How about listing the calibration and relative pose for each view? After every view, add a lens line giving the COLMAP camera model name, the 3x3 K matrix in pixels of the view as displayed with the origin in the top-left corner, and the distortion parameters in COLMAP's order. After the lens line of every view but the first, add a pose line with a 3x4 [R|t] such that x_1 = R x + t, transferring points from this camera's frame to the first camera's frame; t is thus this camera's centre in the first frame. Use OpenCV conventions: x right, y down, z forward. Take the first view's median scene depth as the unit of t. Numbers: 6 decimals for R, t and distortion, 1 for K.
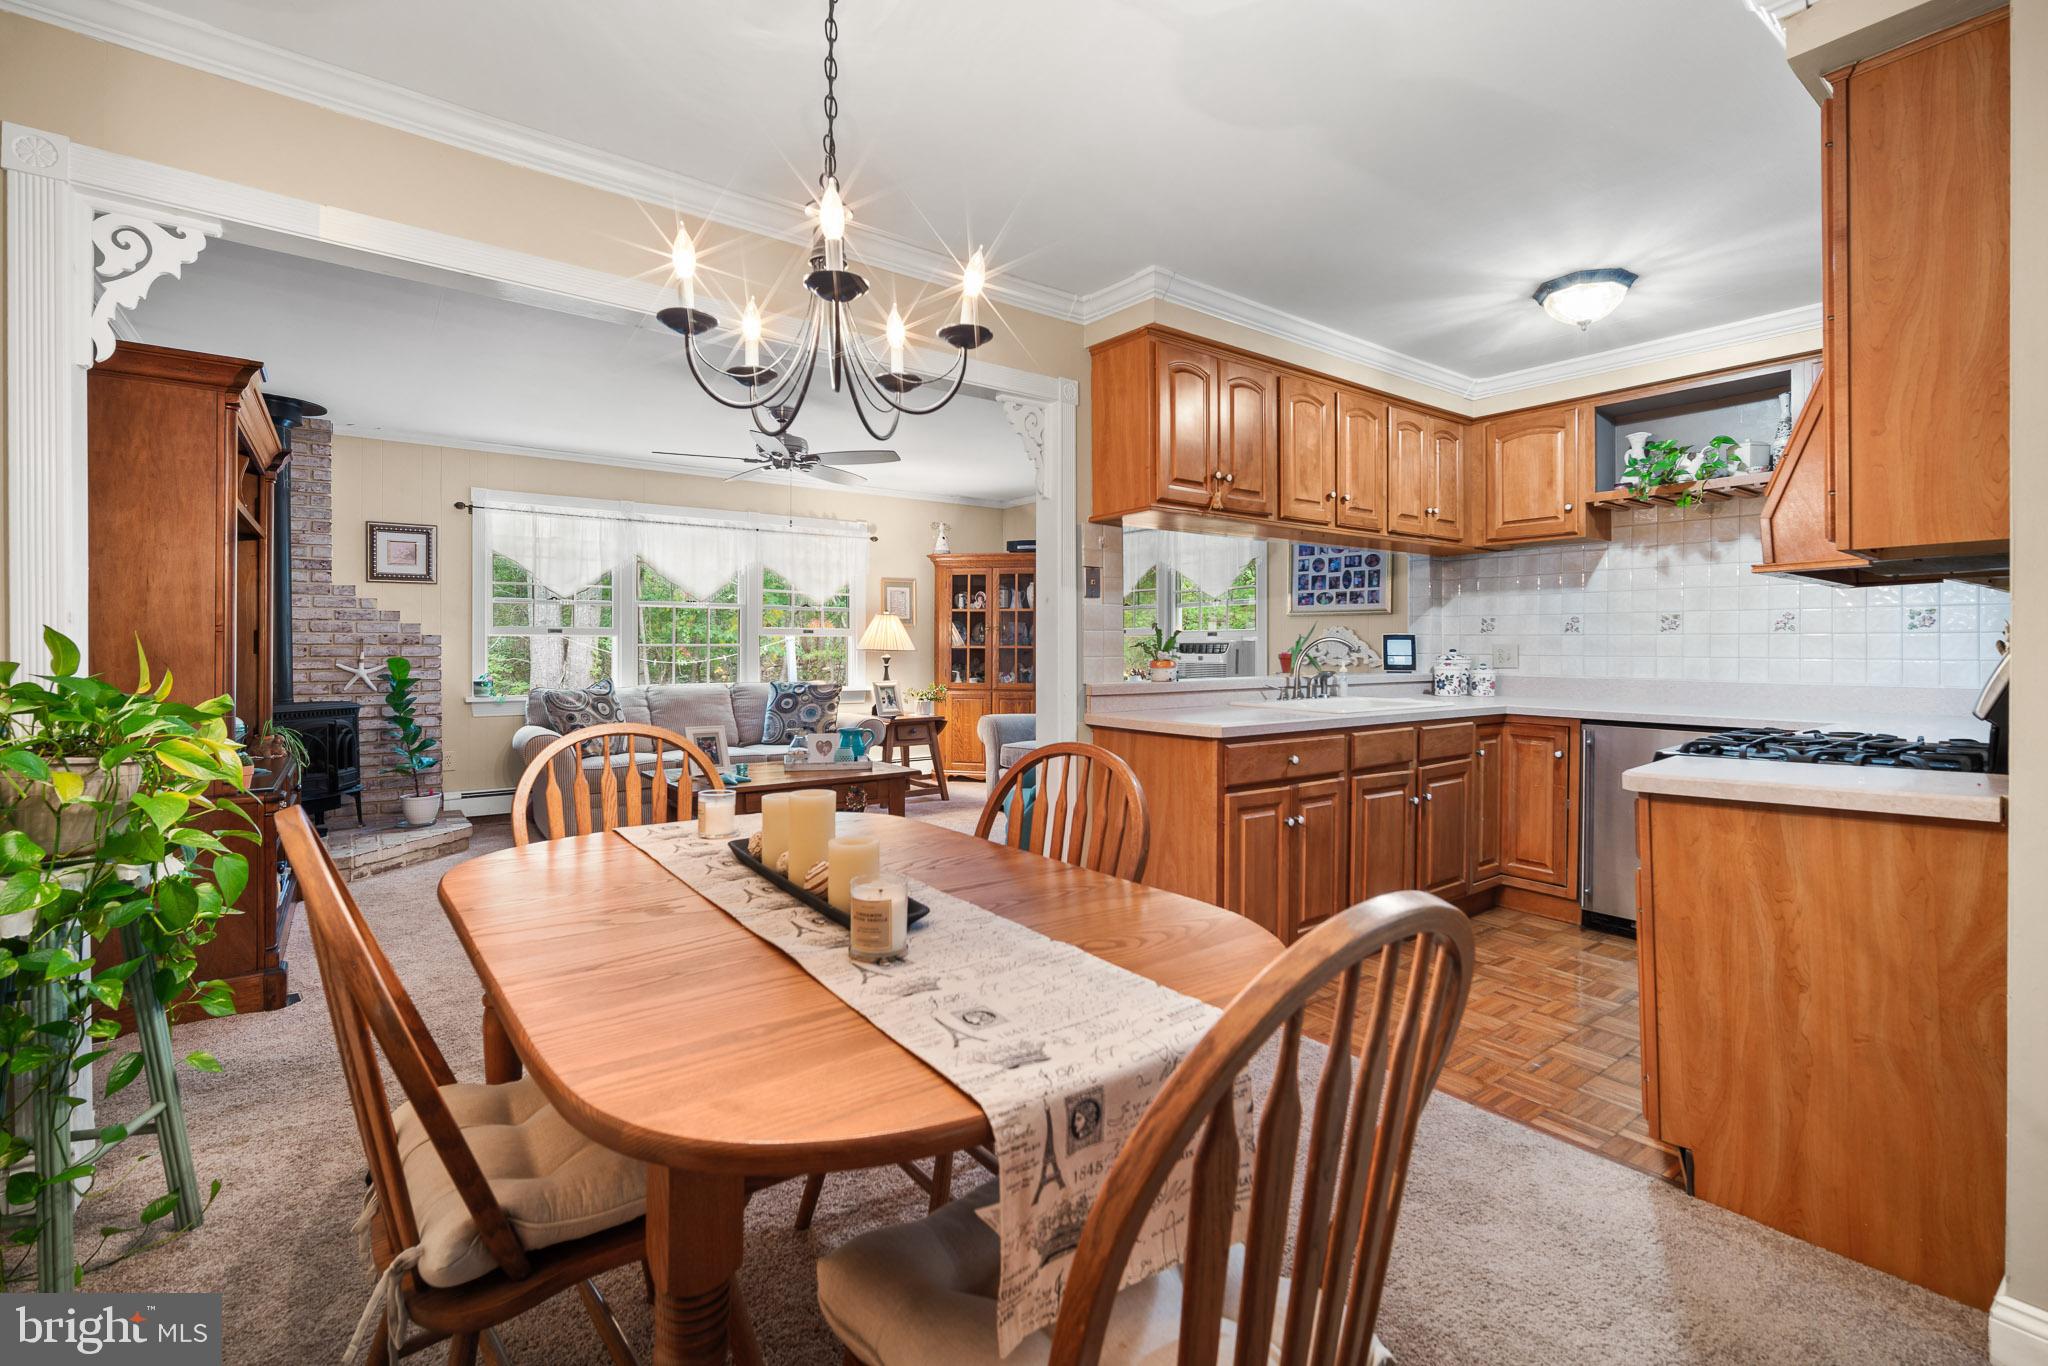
lens RADIAL K [[880.1, 0, 1071.6], [0, 880.1, 653.1], [0, 0, 1]] dist [-0.013949, 0.002039]
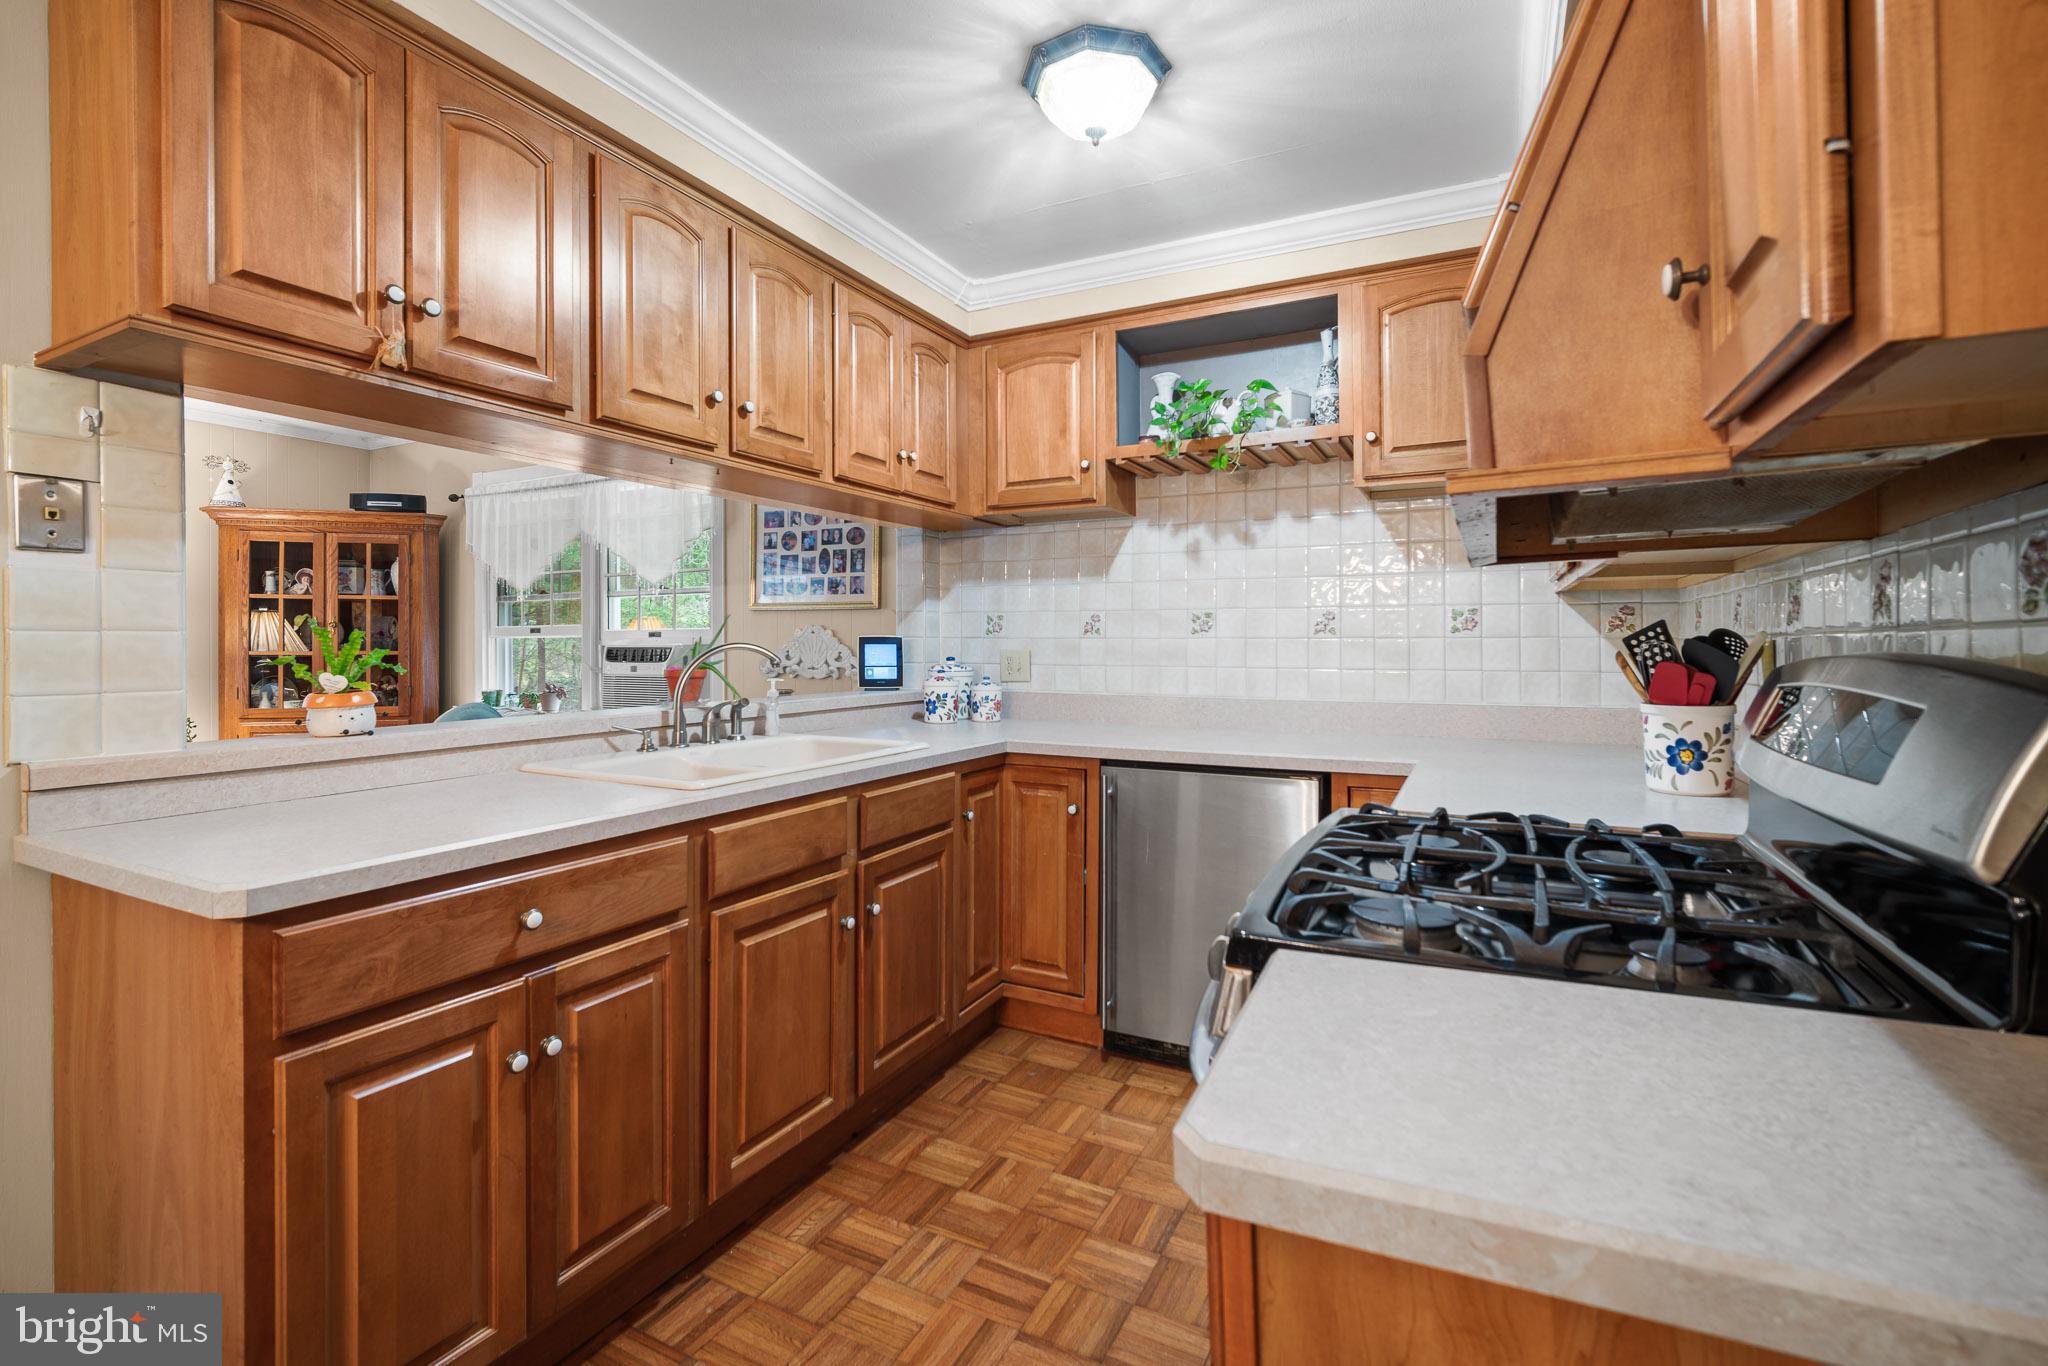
lens RADIAL K [[880.1, 0, 1035.0], [0, 880.1, 643.5], [0, 0, 1]] dist [-0.013949, 0.002039]
pose [[0.905876, -0.001838, 0.423539, 0.223891], [0.005765, 0.999951, -0.007990, -0.011435], [-0.423504, 0.009680, 0.905843, 0.363250]]
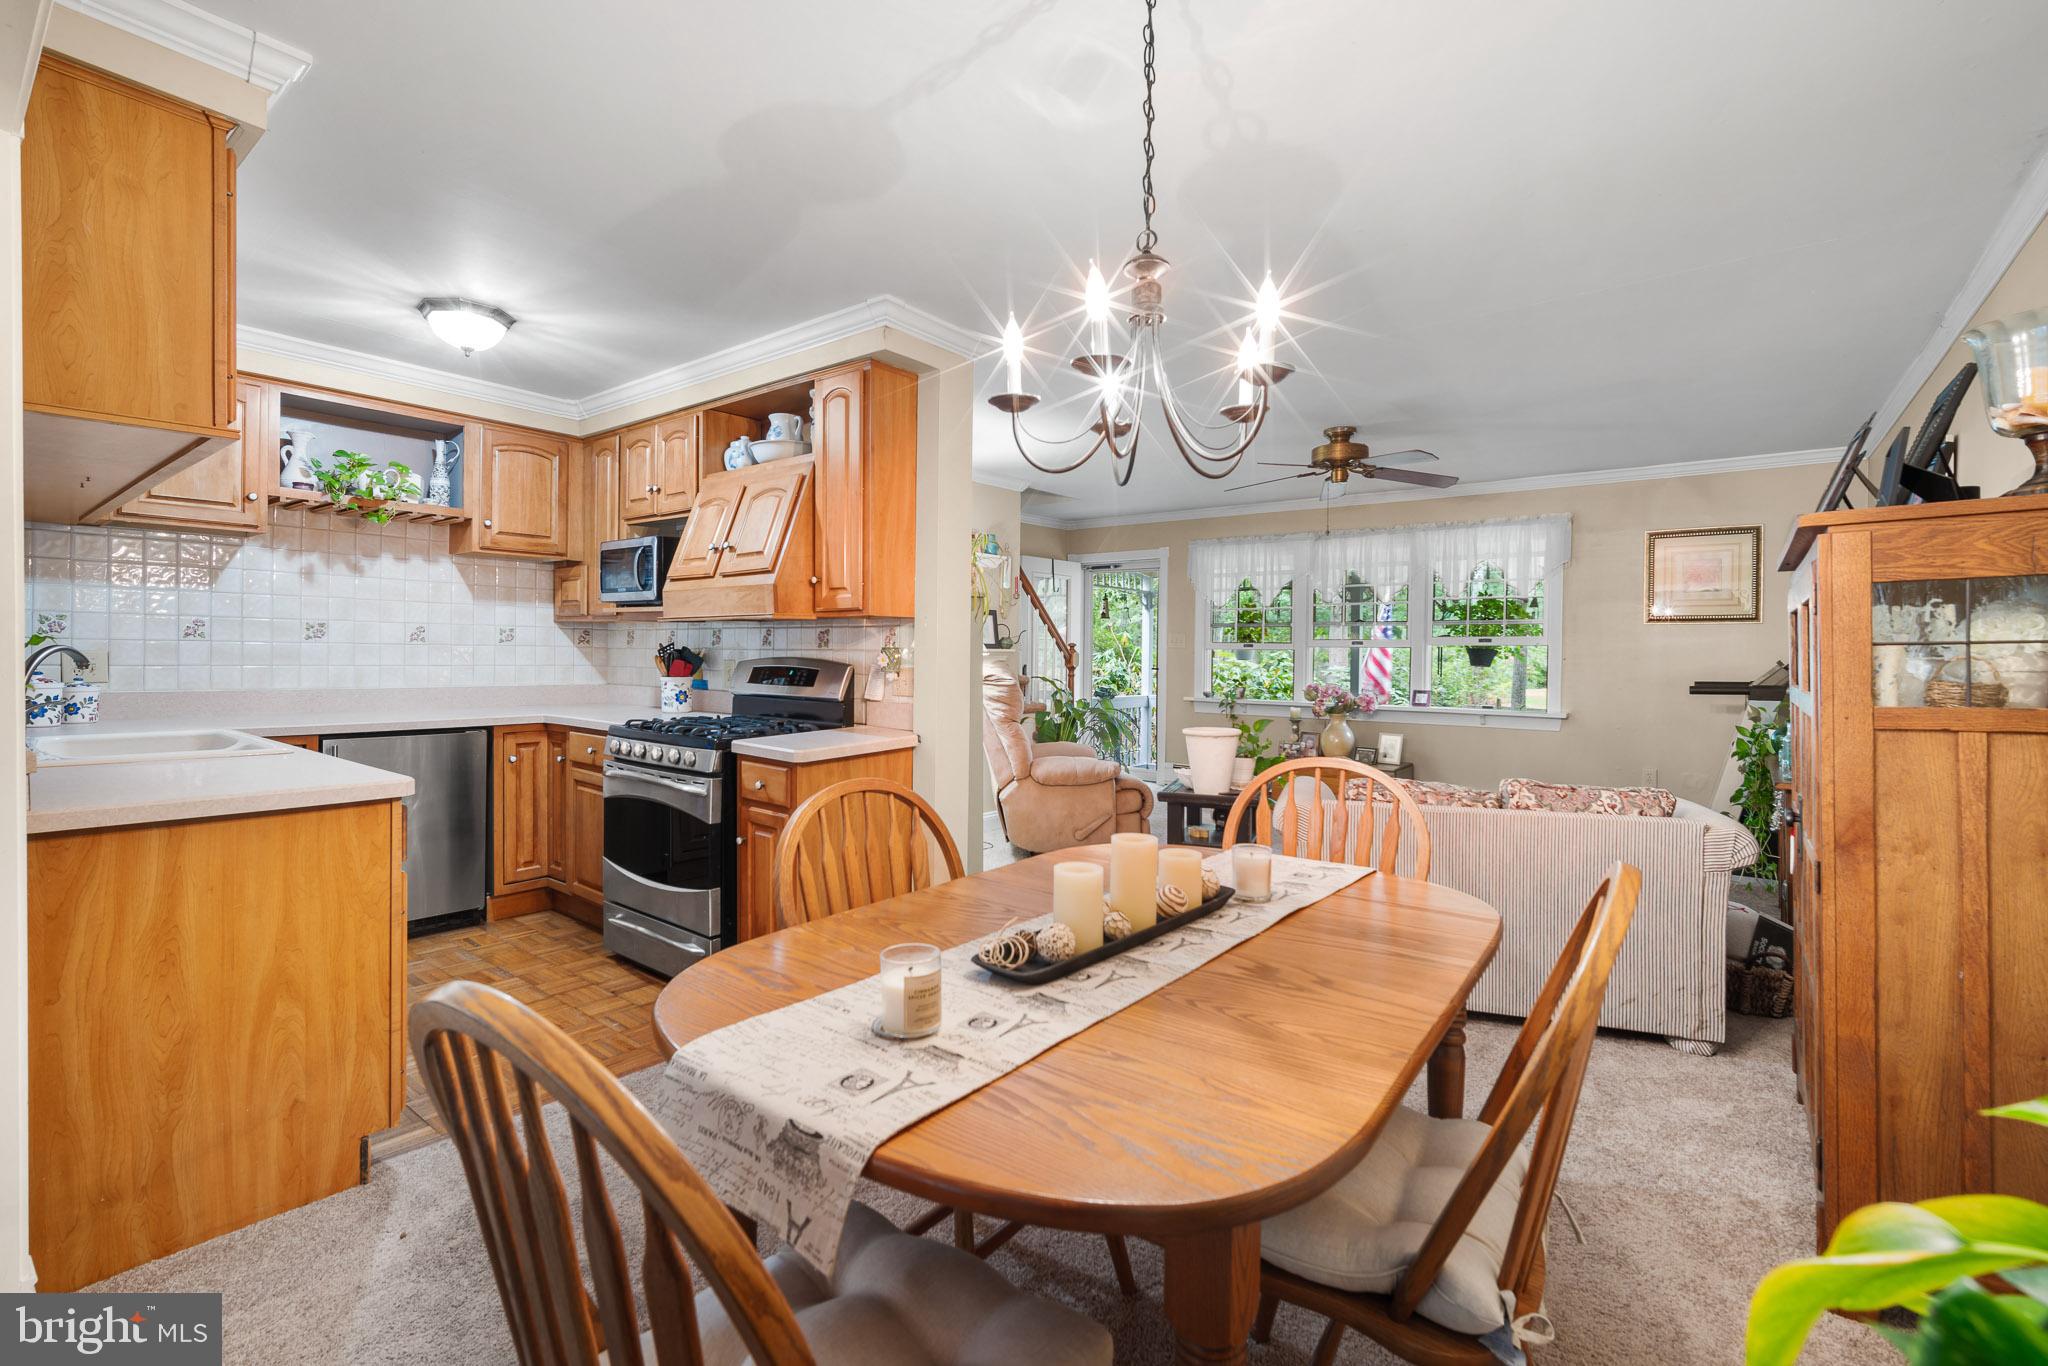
lens RADIAL K [[880.1, 0, 941.7], [0, 880.1, 661.3], [0, 0, 1]] dist [-0.013949, 0.002039]
pose [[-0.173698, -0.014035, 0.984699, -0.422534], [-0.005823, 0.999896, 0.013224, -0.017986], [-0.984782, -0.003436, -0.173762, 0.488367]]
